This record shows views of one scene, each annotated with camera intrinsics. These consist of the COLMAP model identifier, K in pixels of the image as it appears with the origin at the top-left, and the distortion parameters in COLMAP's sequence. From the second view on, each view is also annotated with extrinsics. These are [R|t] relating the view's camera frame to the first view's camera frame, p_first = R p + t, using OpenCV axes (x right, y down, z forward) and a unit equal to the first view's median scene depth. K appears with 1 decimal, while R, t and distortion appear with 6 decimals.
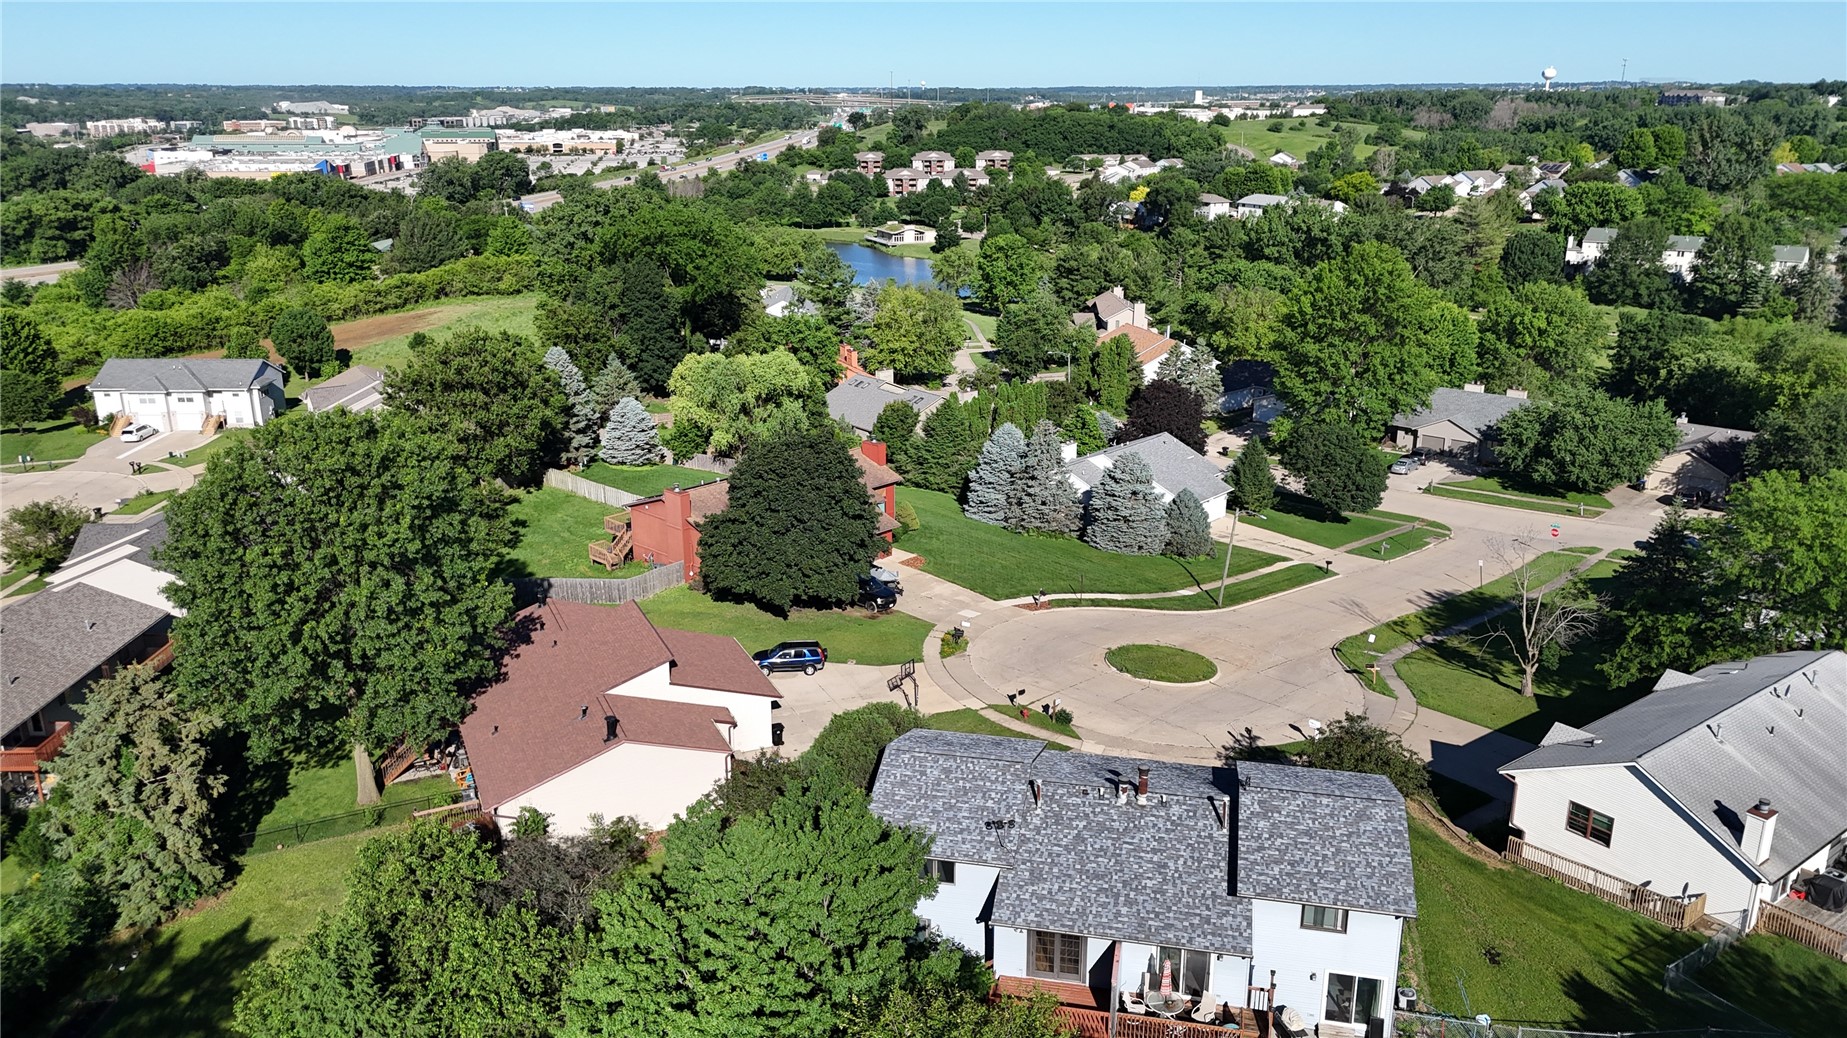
lens RADIAL K [[1346.3, 0, 927.4], [0, 1346.3, 523.3], [0, 0, 1]] dist [0.082654, -0.082594]
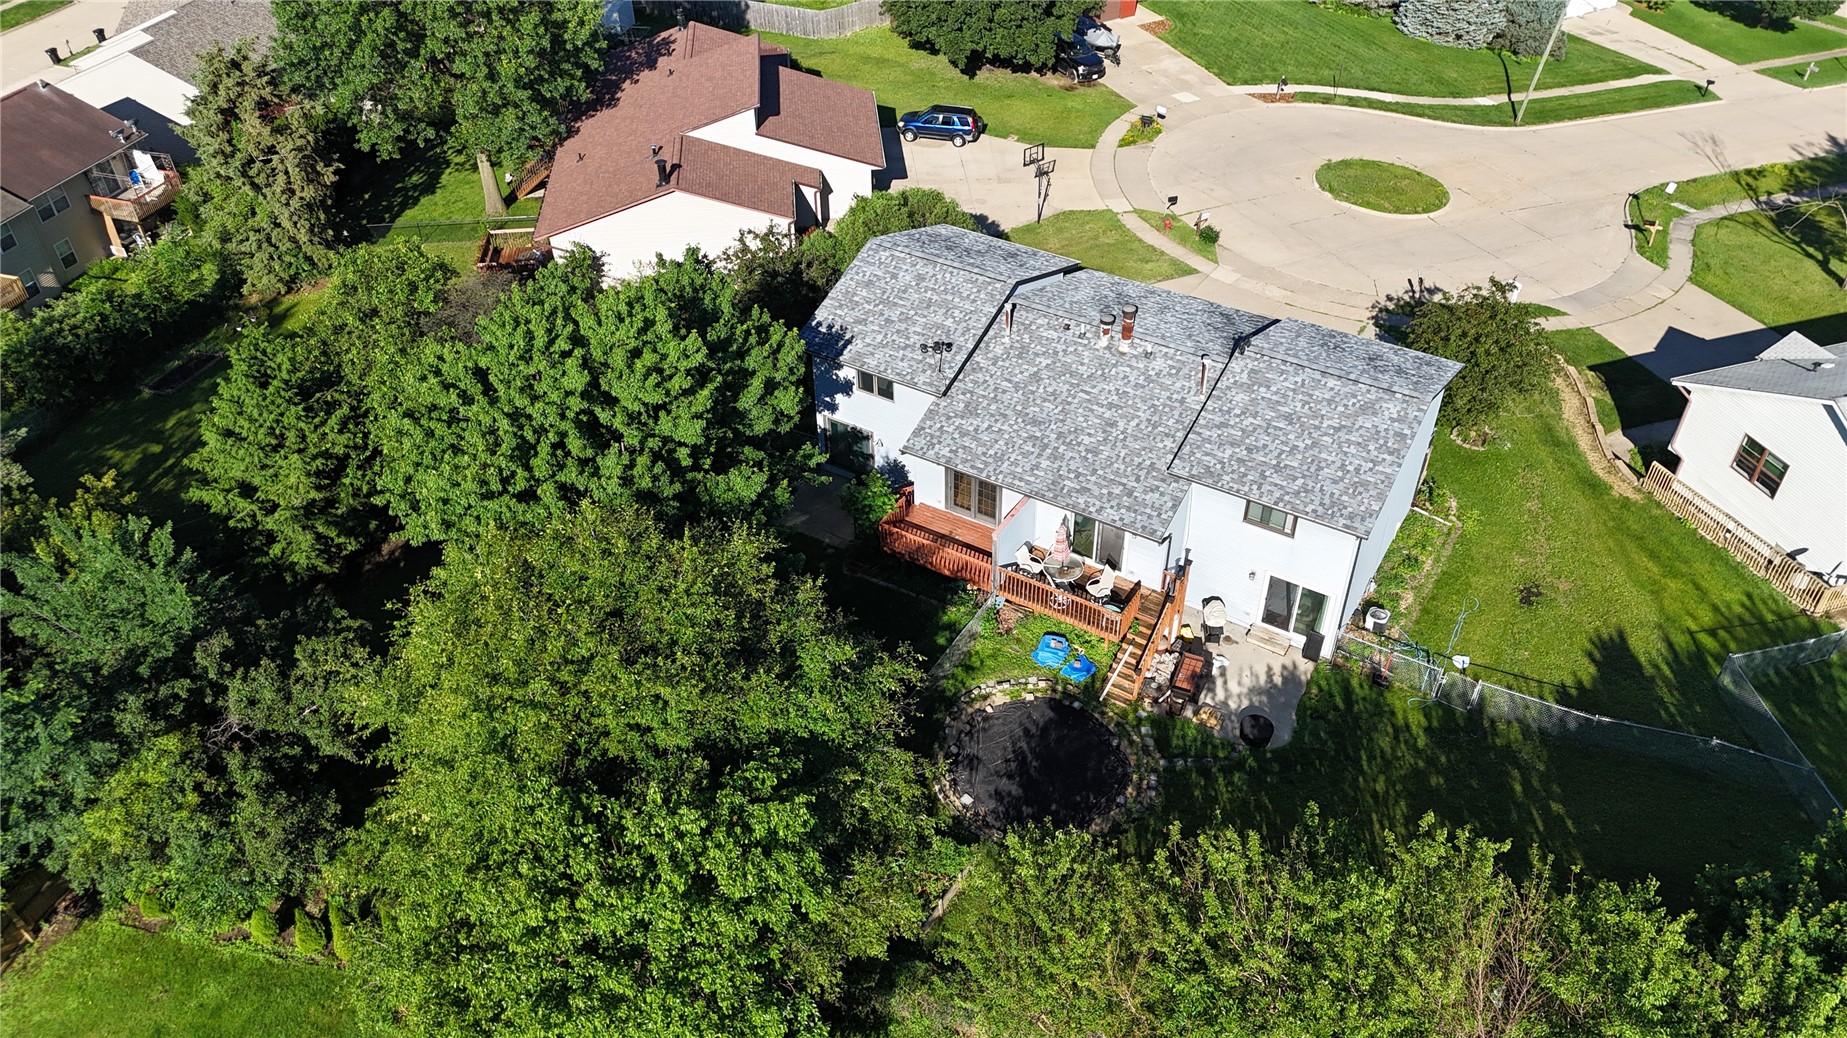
lens RADIAL K [[1346.3, 0, 927.4], [0, 1346.3, 523.3], [0, 0, 1]] dist [0.082654, -0.082594]
pose [[0.943652, 0.204916, -0.259867, 0.228539], [-0.091129, 0.915778, 0.391211, -0.011455], [0.318146, -0.345485, 0.882849, 0.139393]]
